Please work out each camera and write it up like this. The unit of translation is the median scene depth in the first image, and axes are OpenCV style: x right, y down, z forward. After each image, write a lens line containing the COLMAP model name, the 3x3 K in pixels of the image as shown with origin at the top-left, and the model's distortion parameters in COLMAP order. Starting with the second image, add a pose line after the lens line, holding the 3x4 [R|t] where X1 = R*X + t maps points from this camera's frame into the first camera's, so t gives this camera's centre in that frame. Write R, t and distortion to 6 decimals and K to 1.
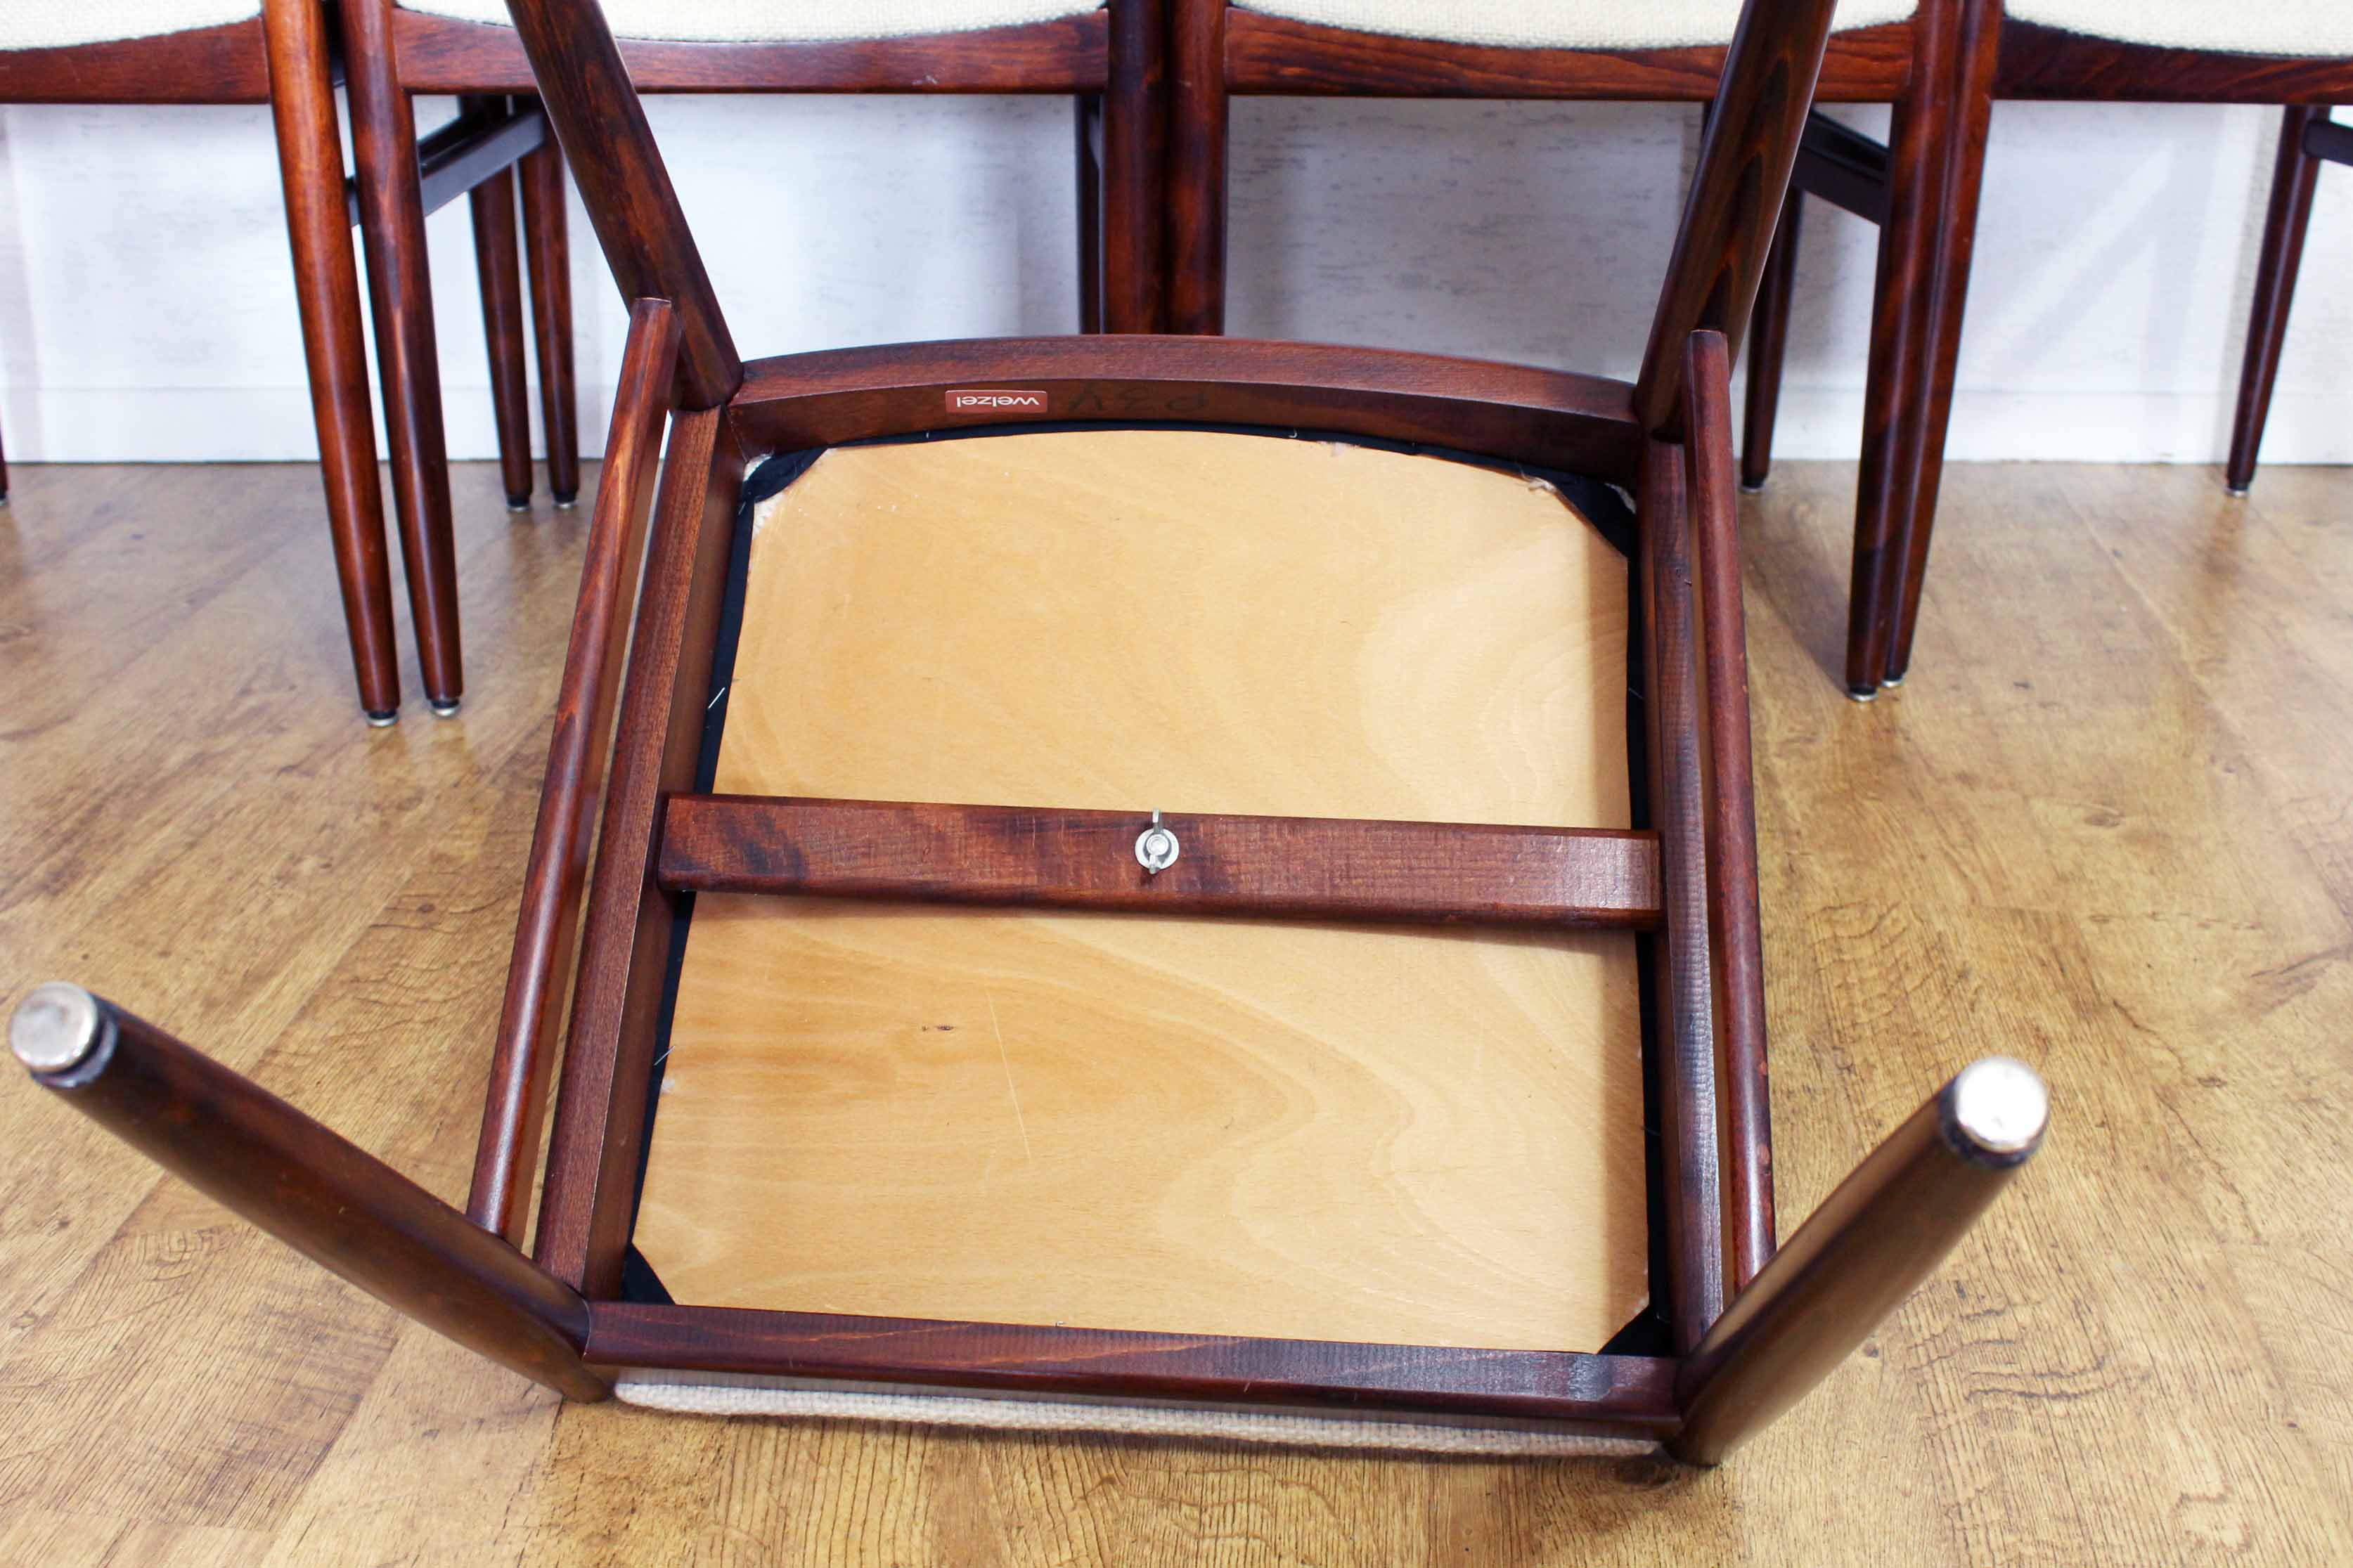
lens RADIAL K [[2480.5, 0, 1176.5], [0, 2480.5, 784.0], [0, 0, 1]] dist [-0.093310, 0.042647]
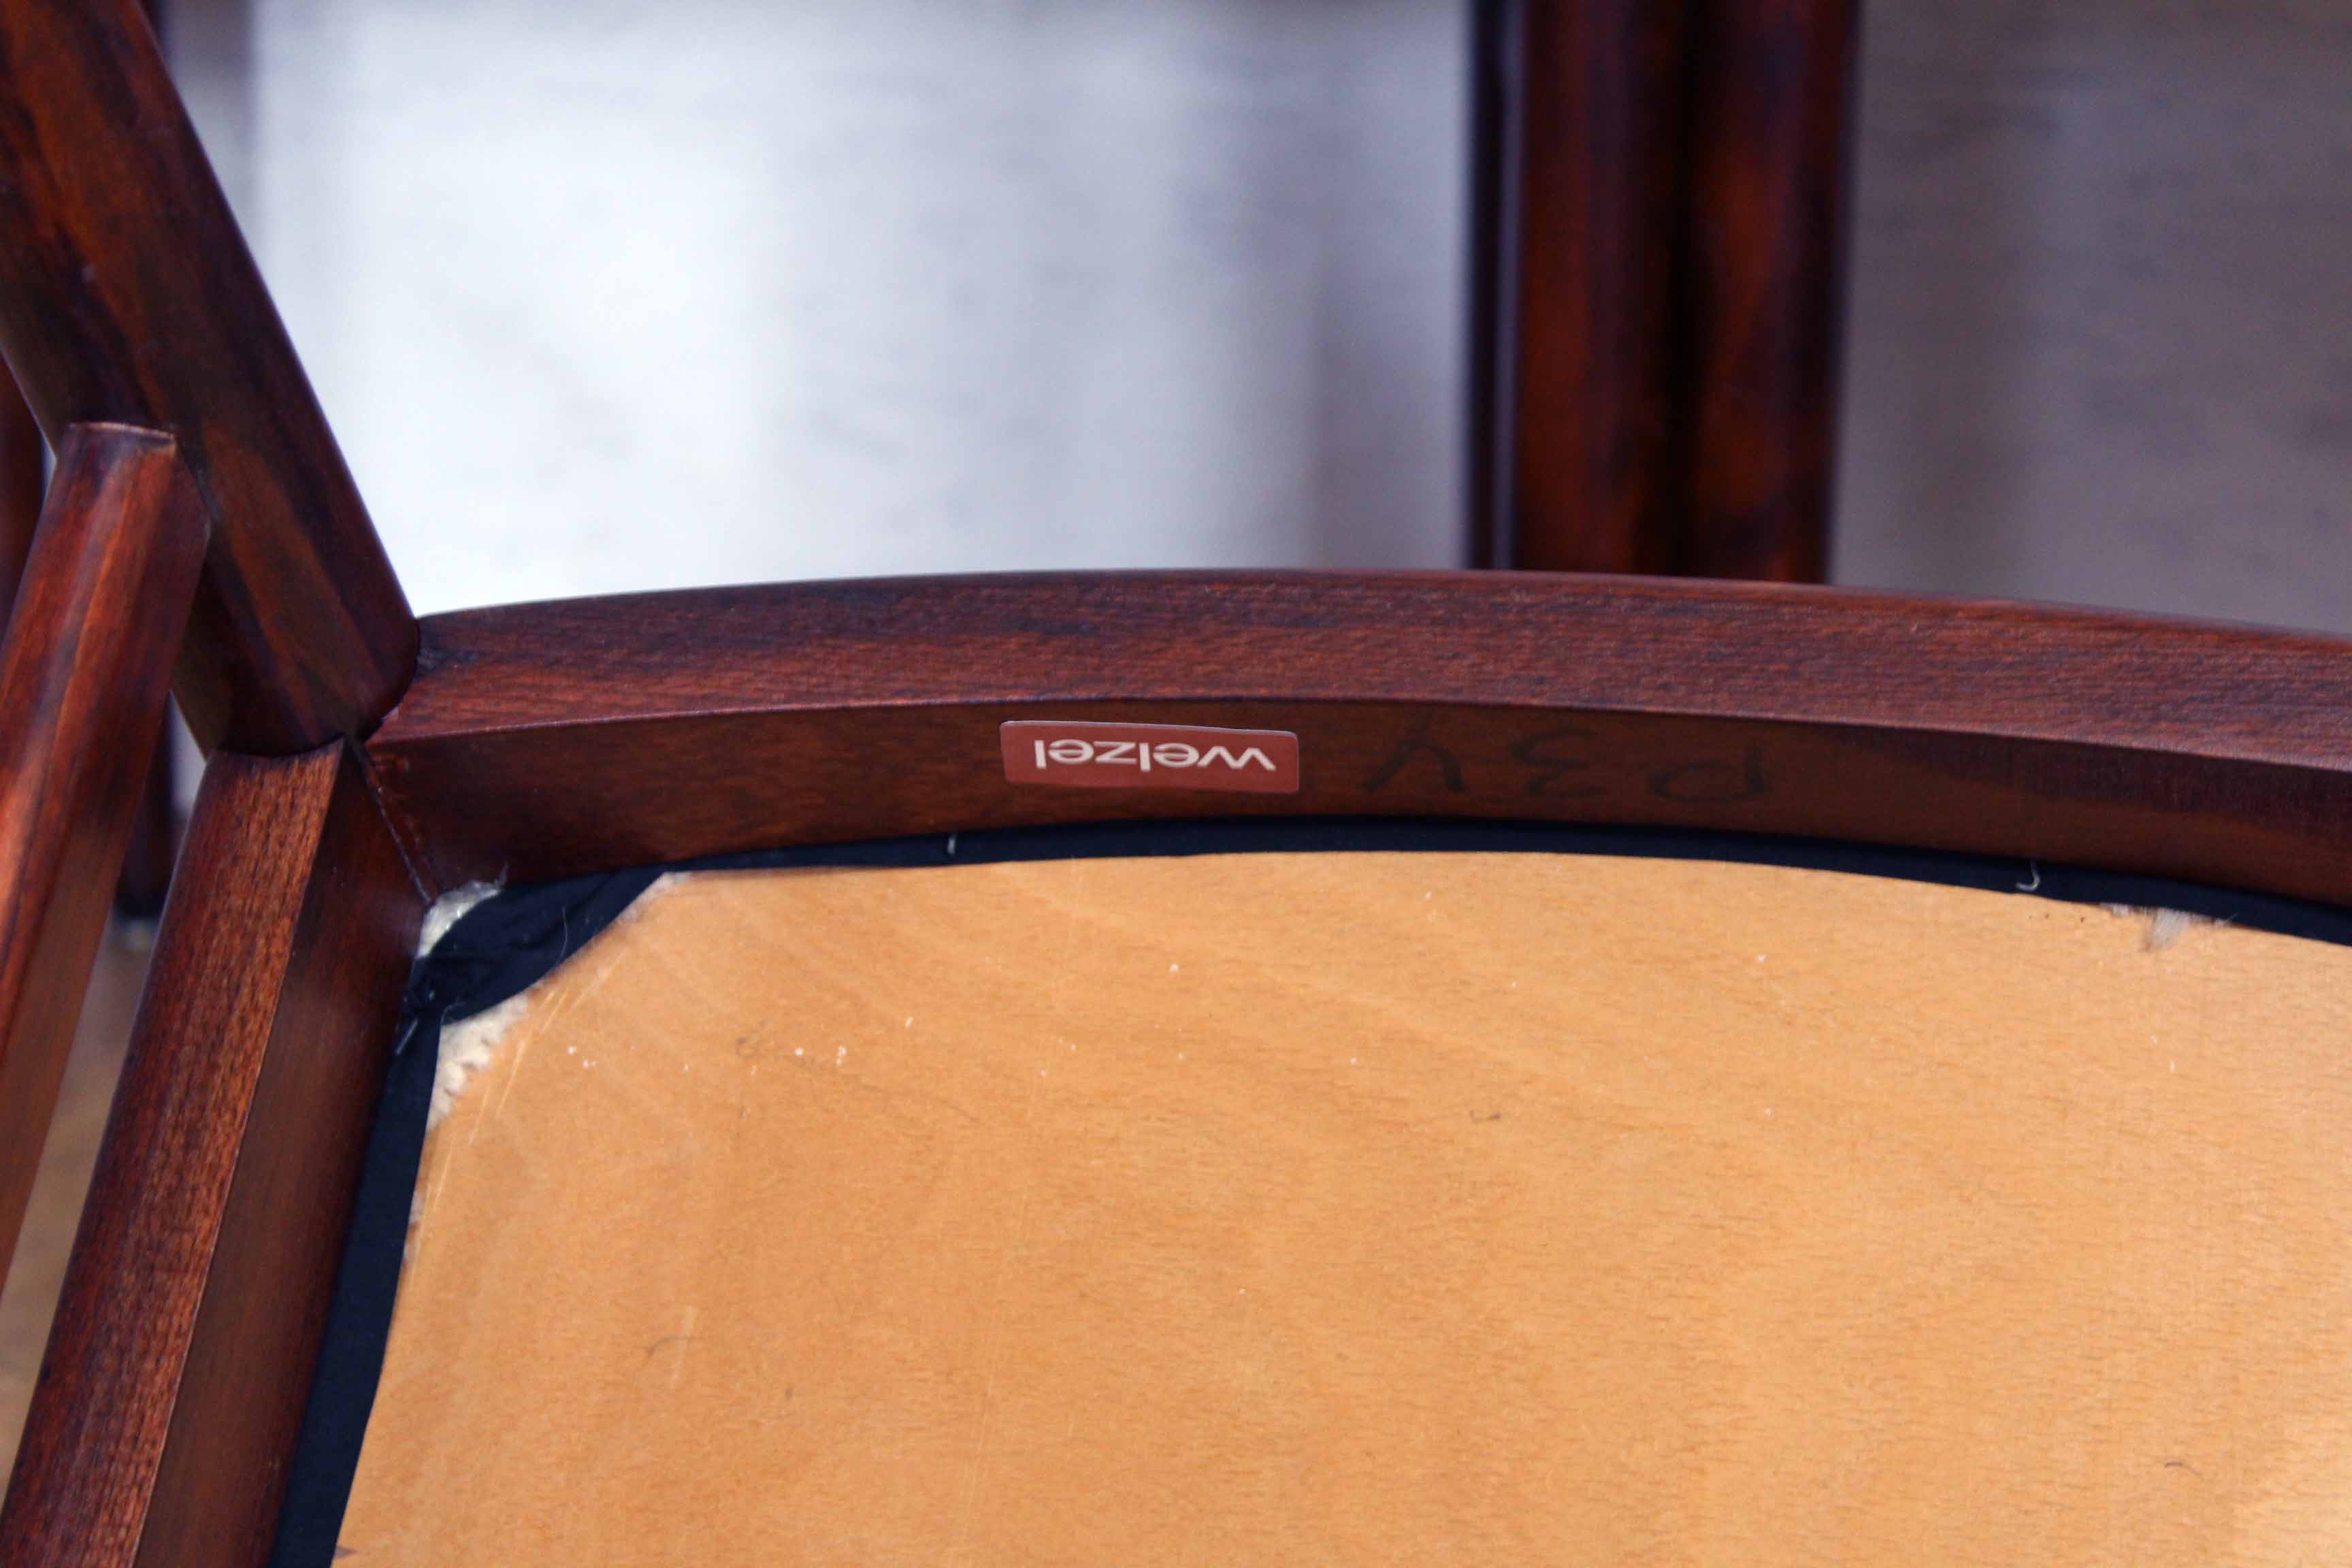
lens RADIAL K [[6092.1, 0, 1176.0], [0, 6092.1, 784.0], [0, 0, 1]] dist [0.066564, 0.279043]
pose [[0.995668, 0.030172, -0.087953, 0.004980], [-0.042127, 0.989617, -0.137415, -0.040750], [0.082893, 0.140525, 0.986601, 0.197667]]
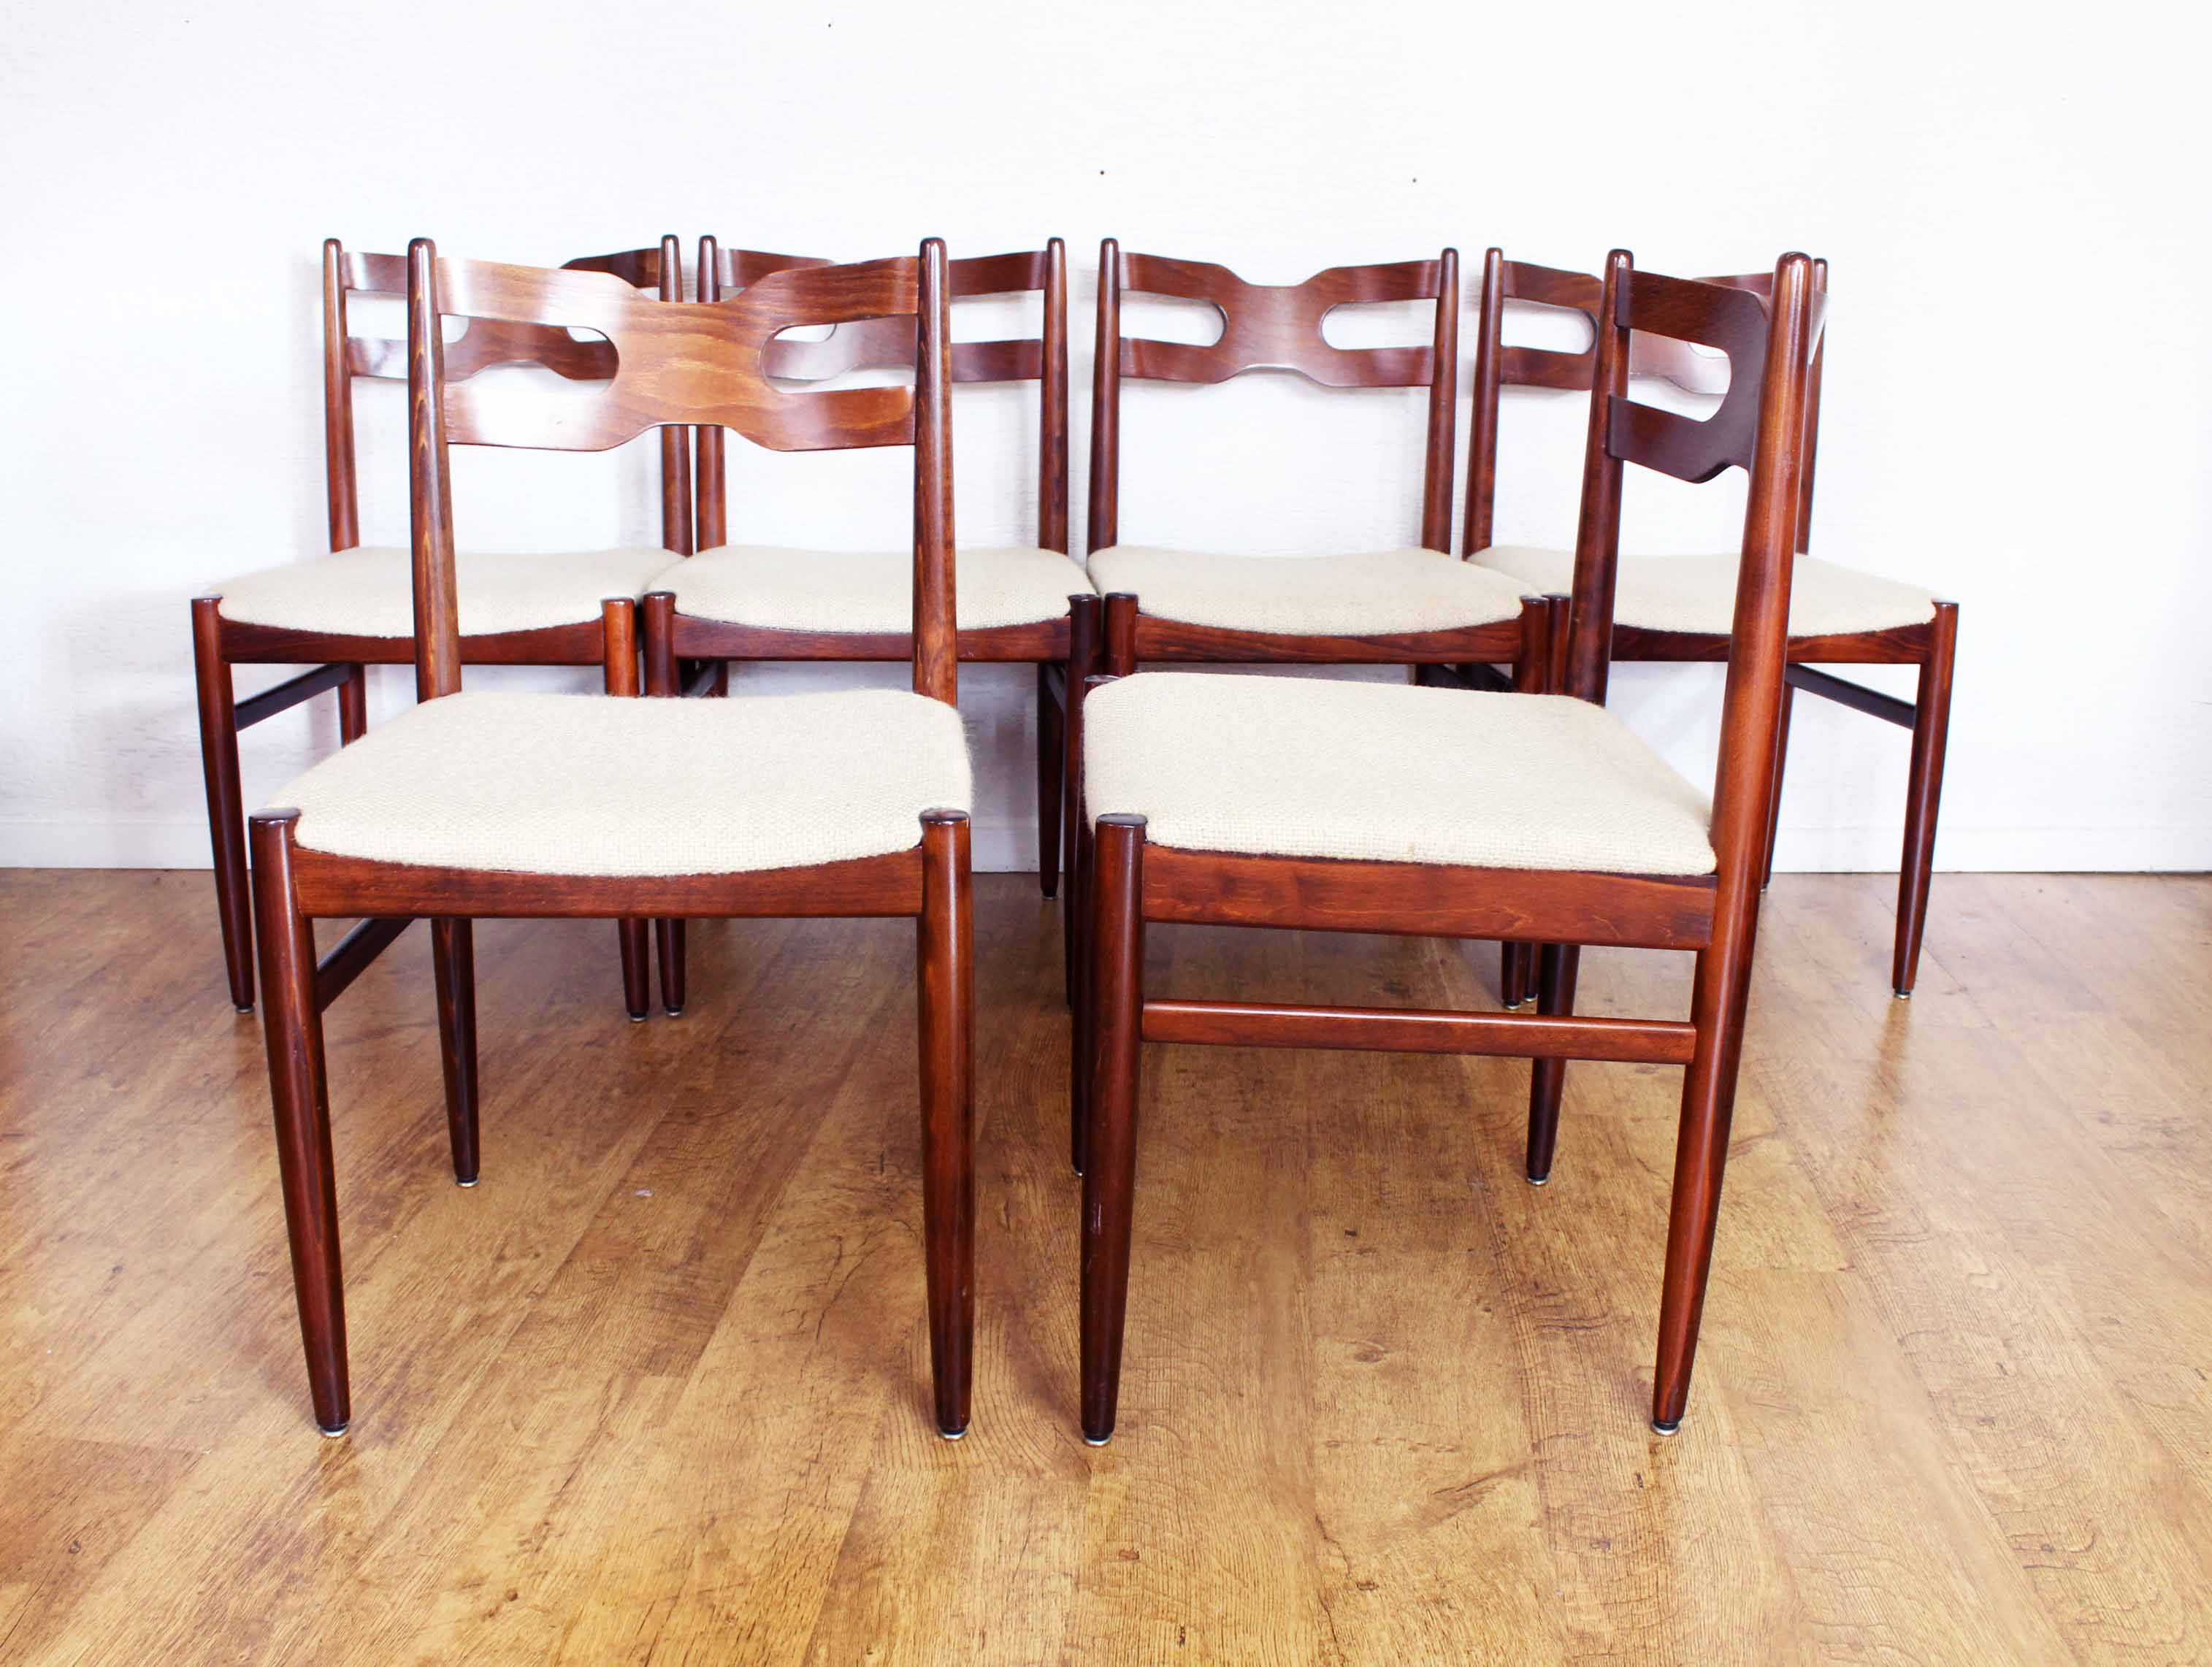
lens RADIAL K [[1771.2, 0, 1106.0], [0, 1771.2, 833.5], [0, 0, 1]] dist [-0.099726, 0.007847]
pose [[0.999834, -0.000203, 0.018197, -0.023032], [0.003076, 0.987436, -0.157987, 0.041215], [-0.017936, 0.158017, 0.987273, -0.224645]]
